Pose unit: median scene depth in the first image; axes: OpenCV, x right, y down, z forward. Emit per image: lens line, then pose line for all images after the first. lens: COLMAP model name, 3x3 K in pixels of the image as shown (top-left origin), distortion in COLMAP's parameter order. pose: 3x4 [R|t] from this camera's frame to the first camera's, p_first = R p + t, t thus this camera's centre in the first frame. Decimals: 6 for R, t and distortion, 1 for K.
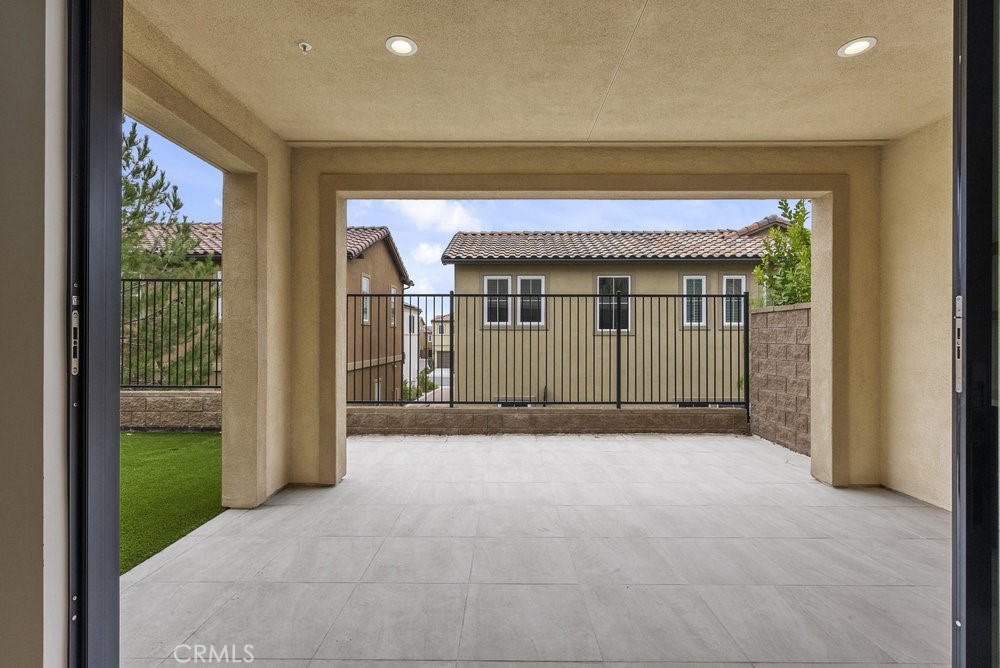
lens RADIAL K [[462.0, 0, 502.0], [0, 462.0, 334.7], [0, 0, 1]] dist [-0.005327, 0.002499]
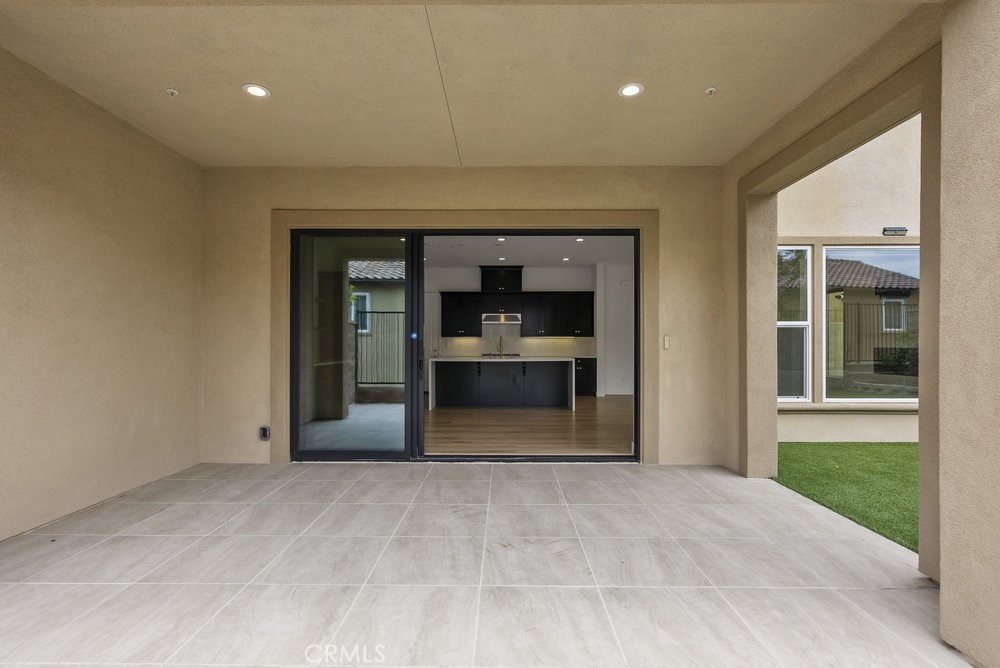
lens RADIAL K [[462.0, 0, 498.1], [0, 462.0, 344.0], [0, 0, 1]] dist [-0.005327, 0.002499]
pose [[-0.999983, -0.001947, 0.005411, 0.051551], [-0.001989, 0.999968, -0.007750, 0.021649], [-0.005396, -0.007761, -0.999955, 0.943396]]
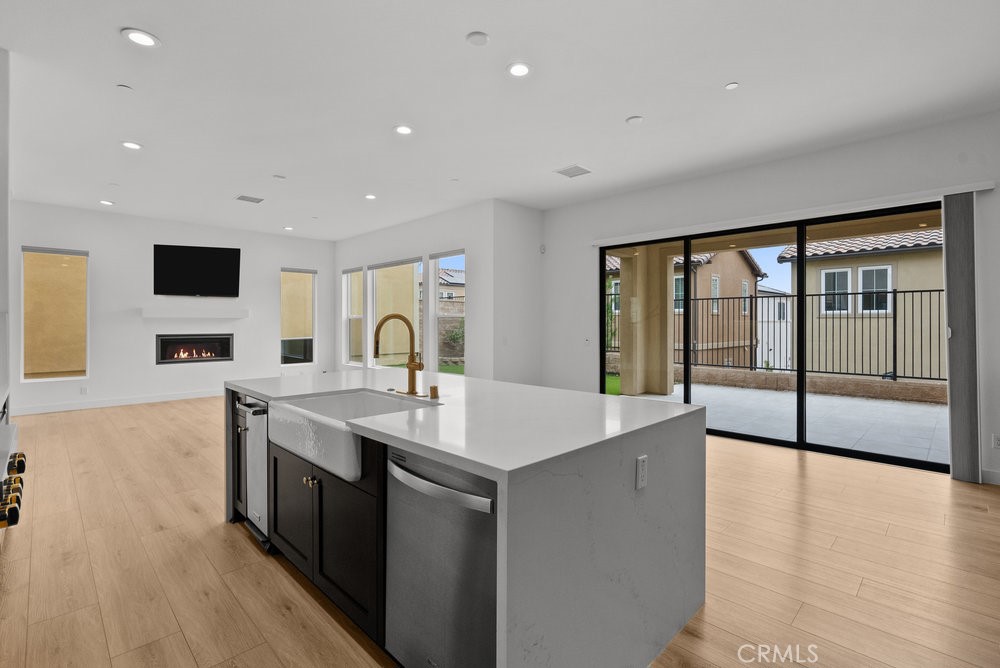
lens RADIAL K [[462.0, 0, 500.0], [0, 462.0, 320.1], [0, 0, 1]] dist [-0.005327, 0.002499]
pose [[0.710445, -0.005565, -0.703730, 0.380656], [0.004553, 0.999984, -0.003310, -0.009409], [0.703738, -0.000853, 0.710459, -0.679885]]
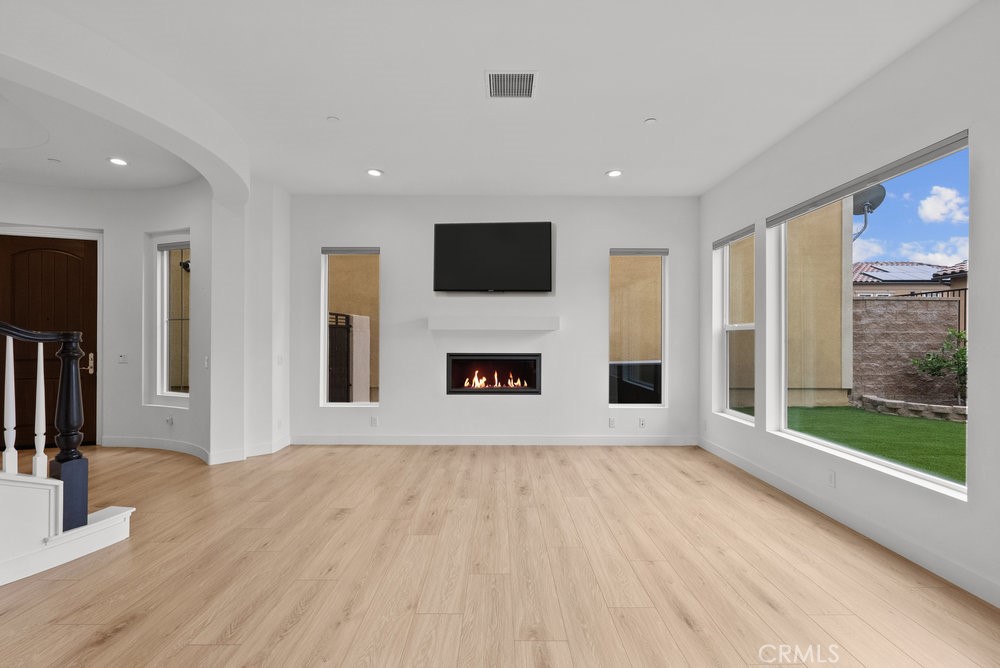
lens RADIAL K [[462.0, 0, 496.0], [0, 462.0, 342.9], [0, 0, 1]] dist [-0.005327, 0.002499]
pose [[0.015939, 0.004944, -0.999861, -0.207542], [0.004634, 0.999977, 0.005018, -0.003664], [0.999862, -0.004713, 0.015916, -0.381468]]
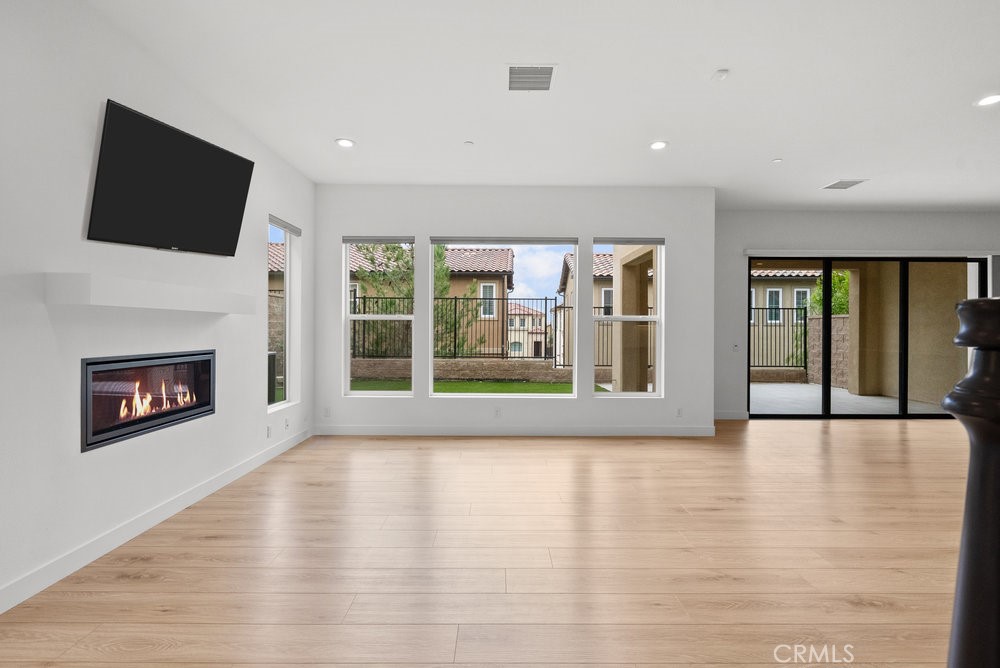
lens RADIAL K [[462.0, 0, 496.6], [0, 462.0, 329.1], [0, 0, 1]] dist [-0.005327, 0.002499]
pose [[0.999977, 0.002860, 0.006077, -0.741627], [-0.002874, 0.999993, 0.002314, -0.002927], [-0.006070, -0.002331, 0.999979, -0.867313]]
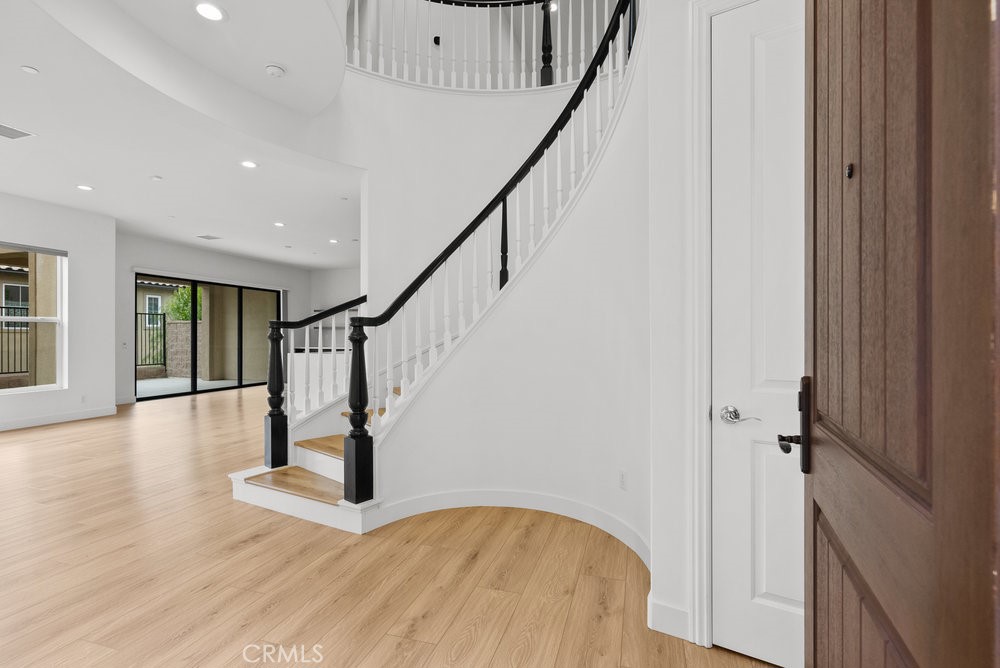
lens RADIAL K [[462.0, 0, 501.0], [0, 462.0, 337.4], [0, 0, 1]] dist [-0.005327, 0.002499]
pose [[0.305199, -0.004028, 0.952280, -1.083651], [-0.003965, 0.999977, 0.005500, 0.006225], [-0.952280, -0.005454, 0.305176, -1.205765]]
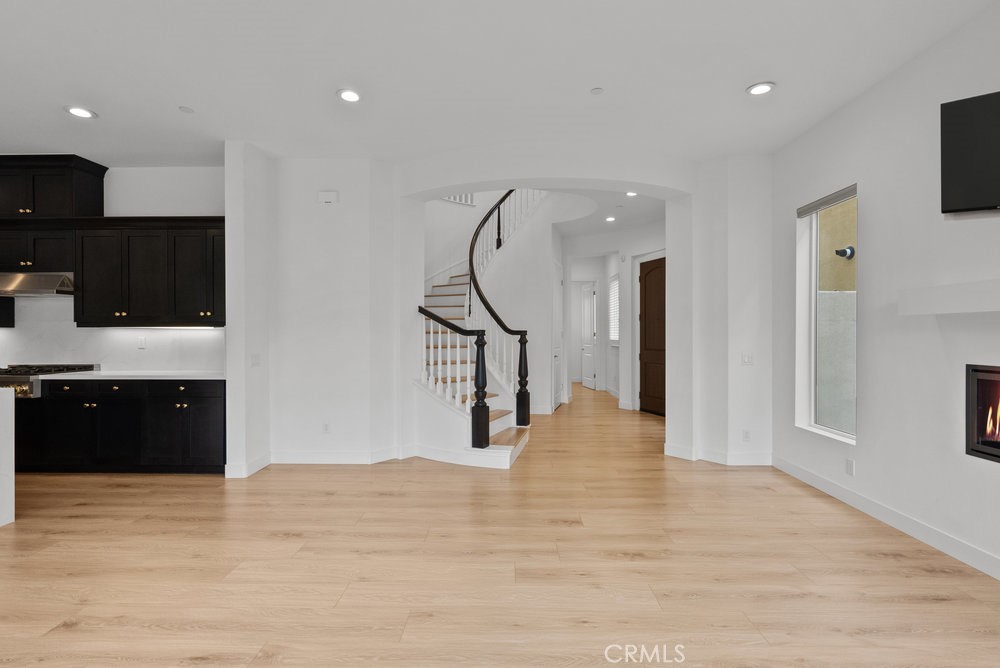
lens RADIAL K [[462.0, 0, 497.3], [0, 462.0, 327.9], [0, 0, 1]] dist [-0.005327, 0.002499]
pose [[-0.999917, -0.004160, 0.012154, -0.678954], [-0.004412, 0.999773, -0.020821, -0.000284], [-0.012065, -0.020873, -0.999709, -0.055419]]
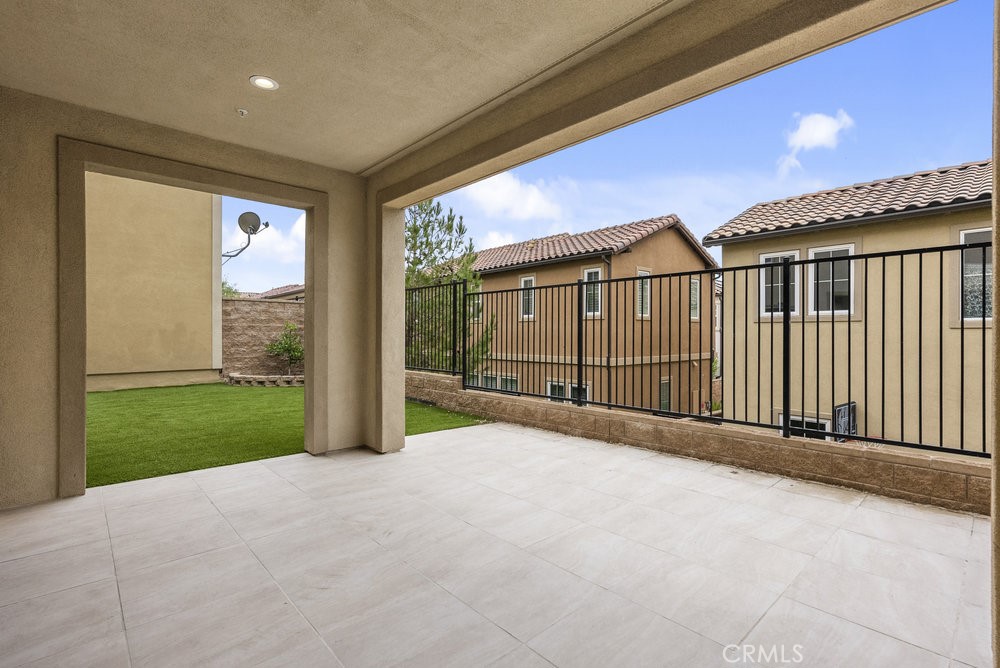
lens RADIAL K [[462.0, 0, 503.1], [0, 462.0, 334.0], [0, 0, 1]] dist [-0.005327, 0.002499]
pose [[0.684335, -0.000726, -0.729168, 0.460558], [0.003453, 0.999992, 0.002245, 0.011683], [0.729160, -0.004055, 0.684331, 0.268660]]
